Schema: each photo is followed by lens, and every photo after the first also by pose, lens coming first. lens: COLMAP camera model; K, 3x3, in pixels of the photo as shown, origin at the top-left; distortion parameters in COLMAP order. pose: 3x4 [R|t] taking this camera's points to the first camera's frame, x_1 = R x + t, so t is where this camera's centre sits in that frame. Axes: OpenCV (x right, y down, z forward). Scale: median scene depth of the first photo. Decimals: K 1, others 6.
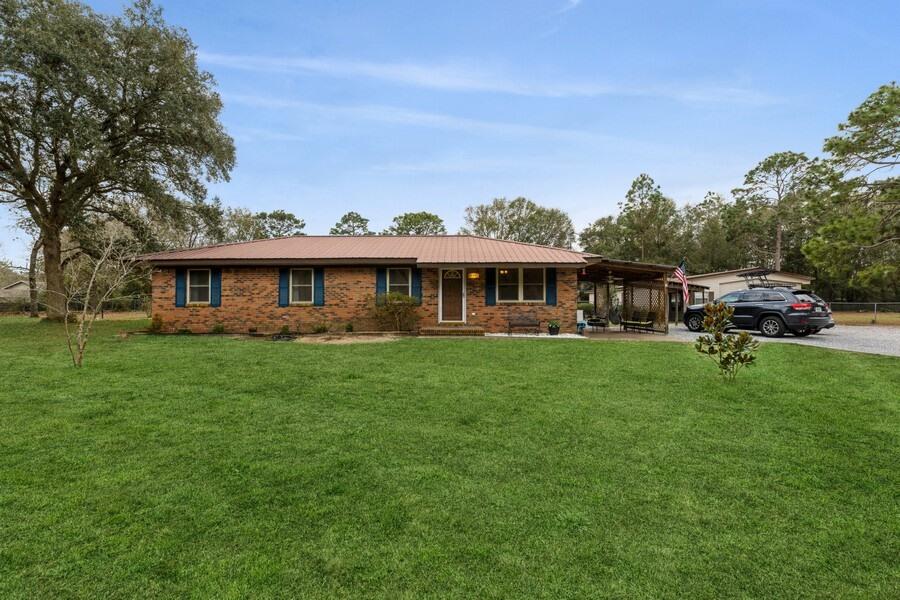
lens RADIAL K [[425.8, 0, 441.3], [0, 425.8, 303.6], [0, 0, 1]] dist [0.005472, 0.000051]
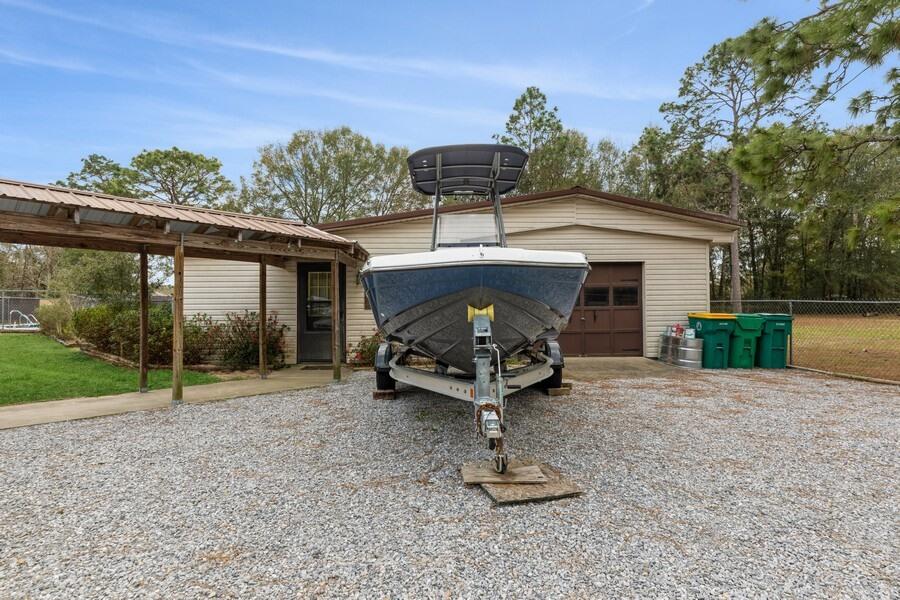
lens RADIAL K [[504.2, 0, 454.3], [0, 504.2, 303.3], [0, 0, 1]] dist [0.007915, 0.001184]
pose [[0.996119, -0.004973, 0.087874, 1.692208], [0.004758, 0.999985, 0.002664, -0.021478], [-0.087886, -0.002236, 0.996128, 1.706547]]
